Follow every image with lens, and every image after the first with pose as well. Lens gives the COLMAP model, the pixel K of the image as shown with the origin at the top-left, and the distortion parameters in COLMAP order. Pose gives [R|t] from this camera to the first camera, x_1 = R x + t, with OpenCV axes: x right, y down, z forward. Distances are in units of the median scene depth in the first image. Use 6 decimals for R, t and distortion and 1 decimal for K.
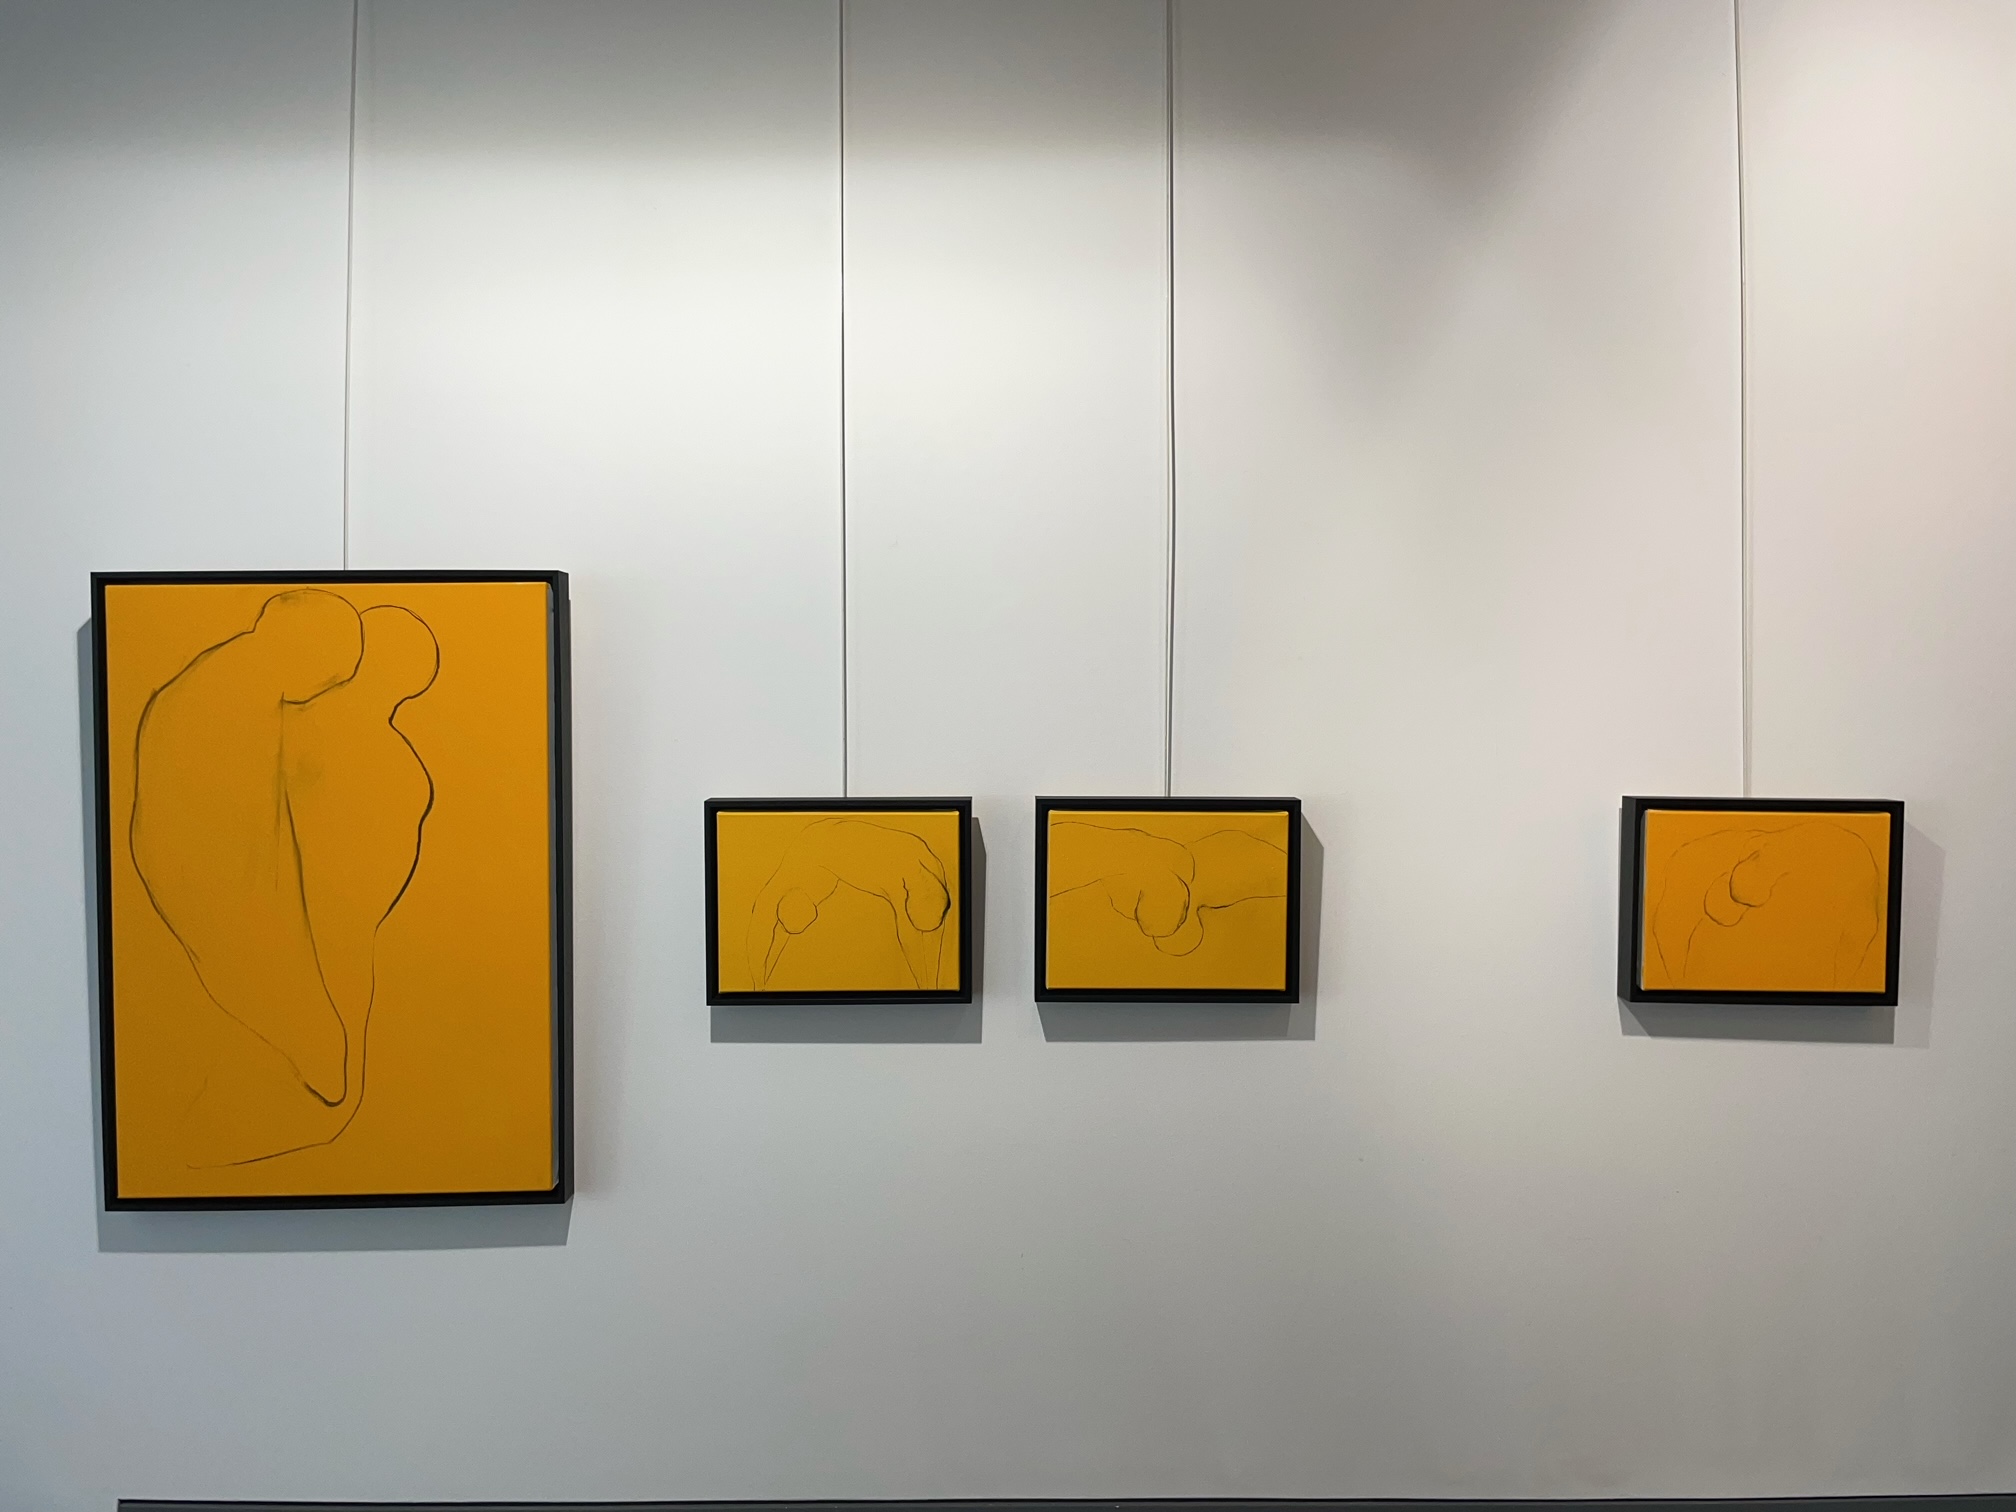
lens RADIAL K [[1517.2, 0, 1018.5], [0, 1517.2, 751.4], [0, 0, 1]] dist [0.080089, -0.111429]
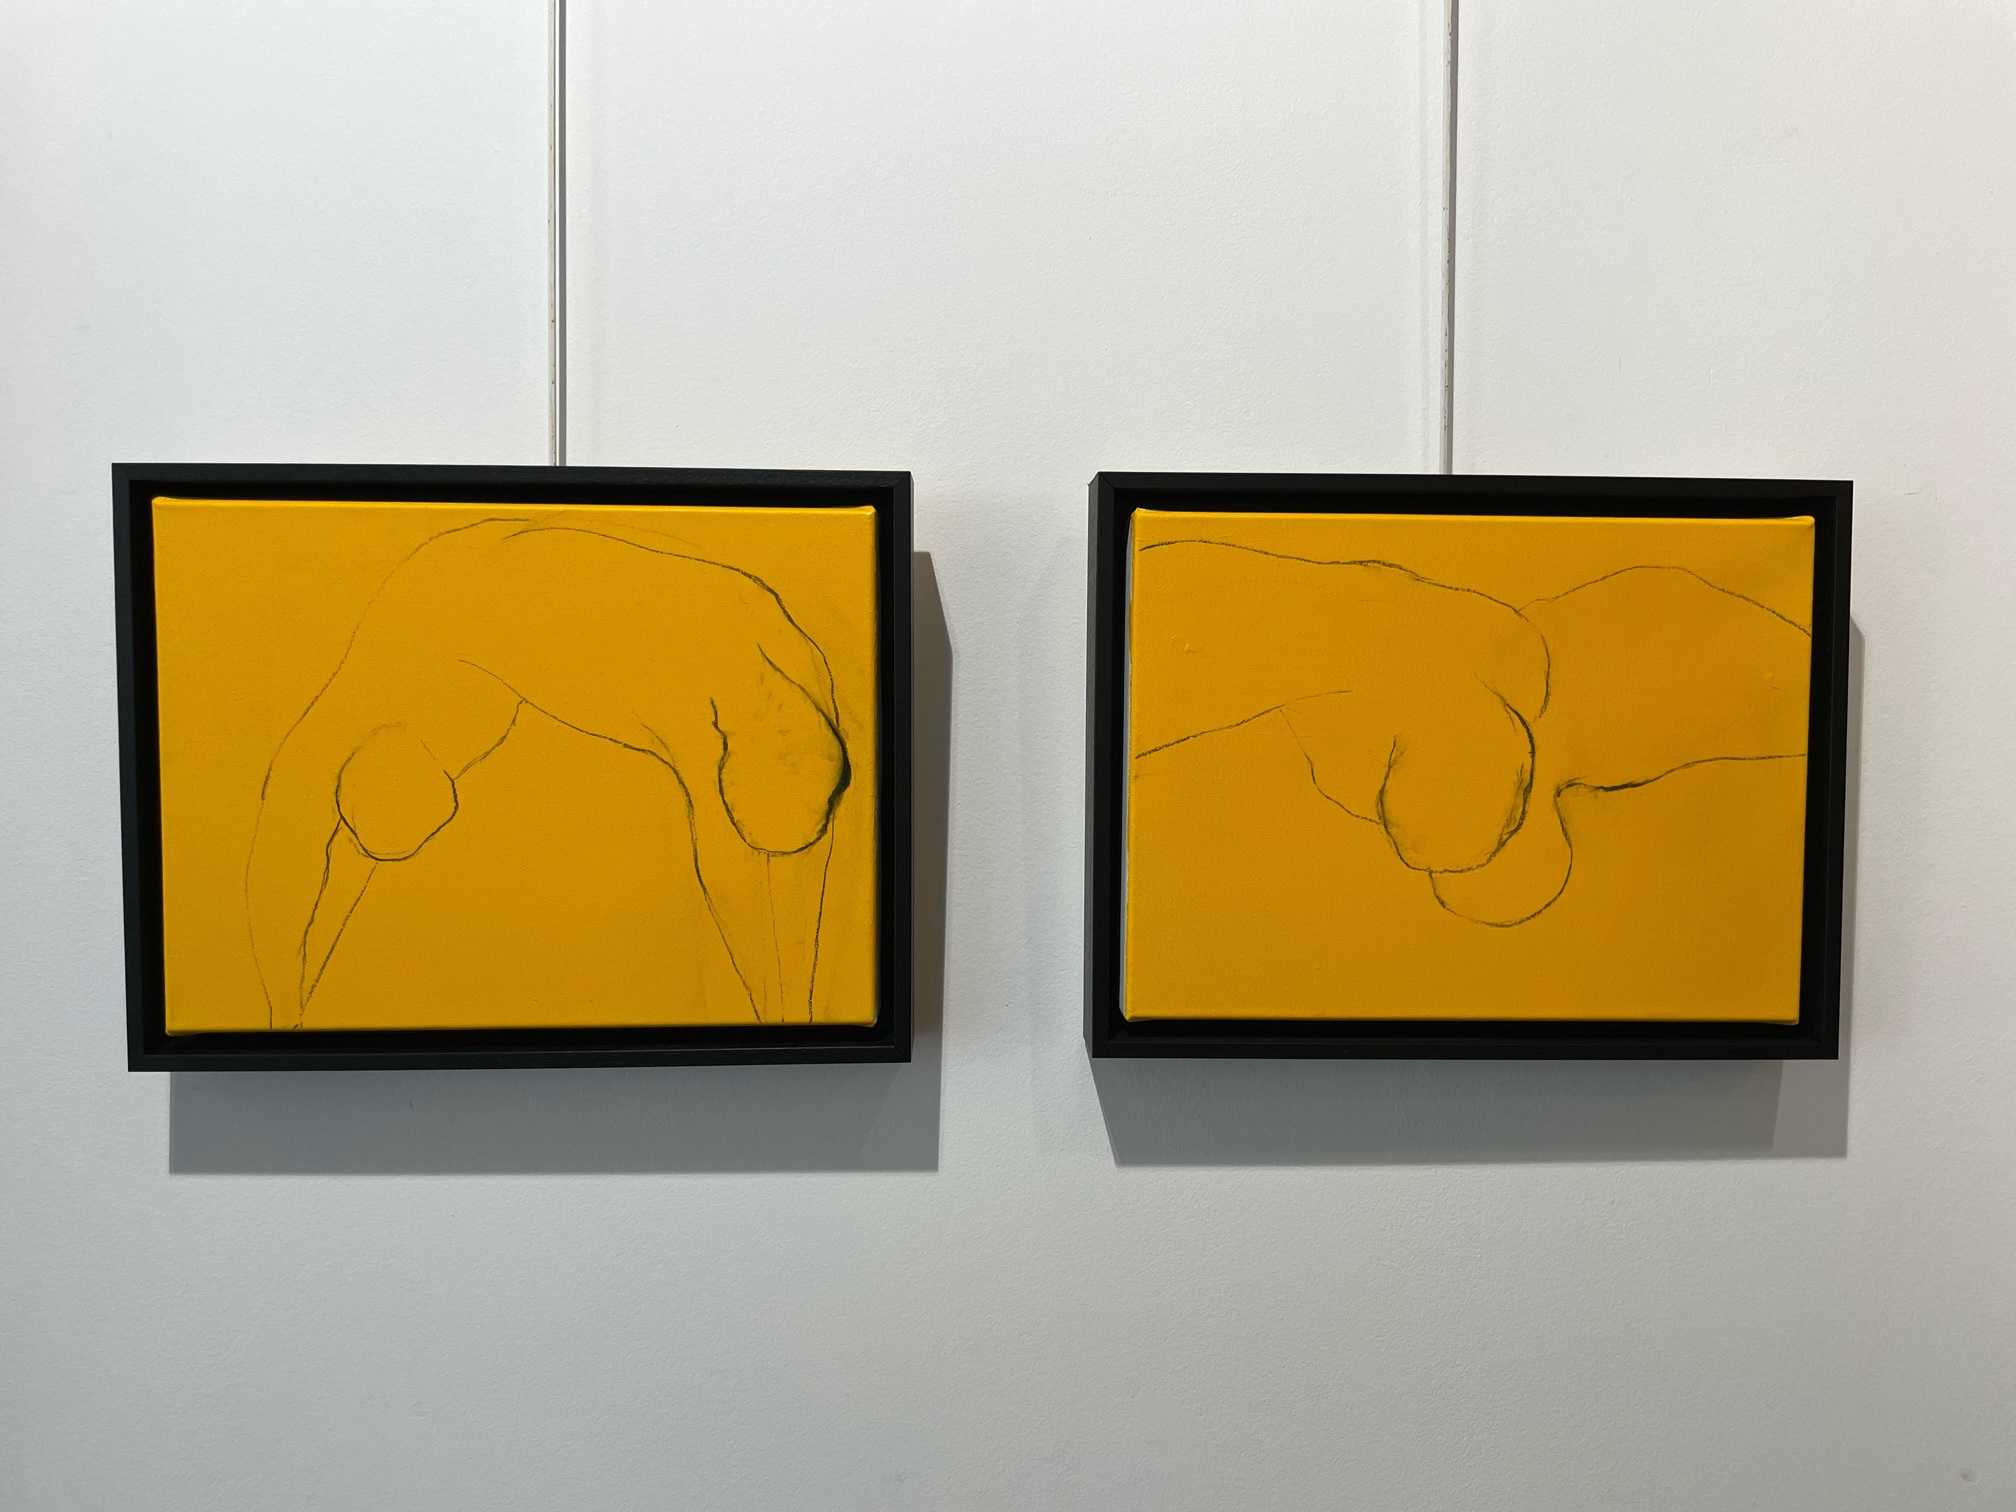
lens RADIAL K [[1517.2, 0, 1005.7], [0, 1517.2, 765.0], [0, 0, 1]] dist [0.080089, -0.111429]
pose [[0.999405, 0.003250, 0.034344, -0.021360], [-0.003304, 0.999993, 0.001517, 0.097177], [-0.034338, -0.001629, 0.999409, 0.651339]]
